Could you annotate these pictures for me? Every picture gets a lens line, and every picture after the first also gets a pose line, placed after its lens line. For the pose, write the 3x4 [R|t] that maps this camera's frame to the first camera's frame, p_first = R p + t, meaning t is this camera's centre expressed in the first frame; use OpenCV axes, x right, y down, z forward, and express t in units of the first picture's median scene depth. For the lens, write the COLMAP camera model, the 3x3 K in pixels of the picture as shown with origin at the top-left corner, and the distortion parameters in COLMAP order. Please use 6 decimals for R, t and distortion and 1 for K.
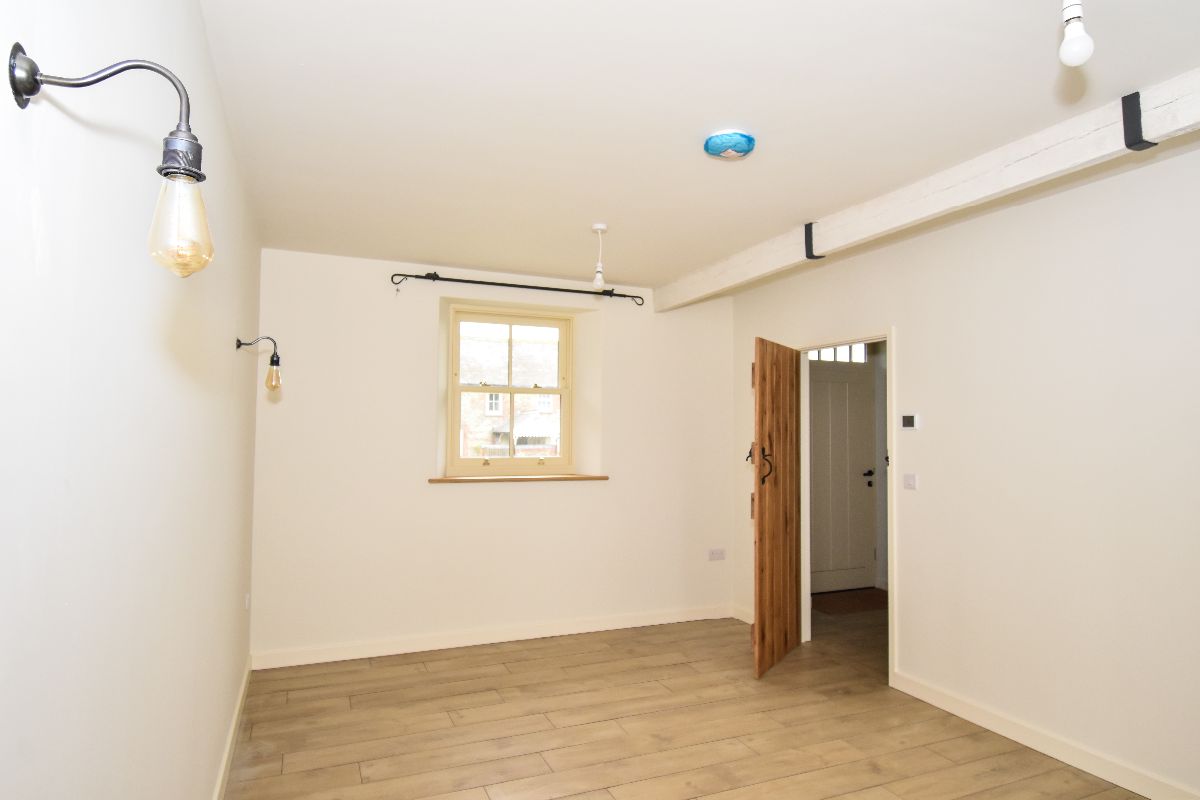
lens RADIAL K [[705.0, 0, 600.0], [0, 705.0, 400.0], [0, 0, 1]] dist [0.002213, -0.000125]
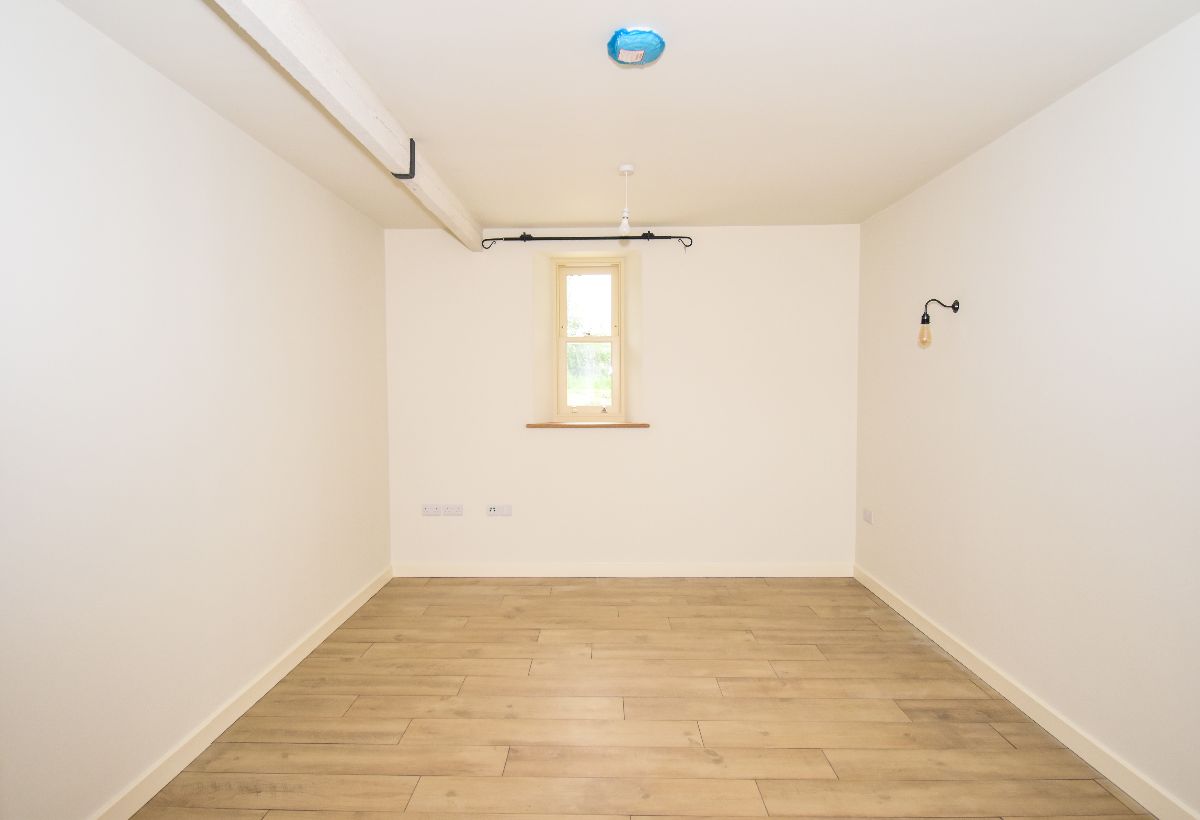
lens RADIAL K [[654.6, 0, 563.5], [0, 654.6, 406.9], [0, 0, 1]] dist [-0.039603, 0.000719]
pose [[0.903467, 0.004385, -0.428635, 0.258112], [0.032586, 0.996352, 0.078878, 0.006359], [0.427417, -0.085231, 0.900028, 0.108889]]
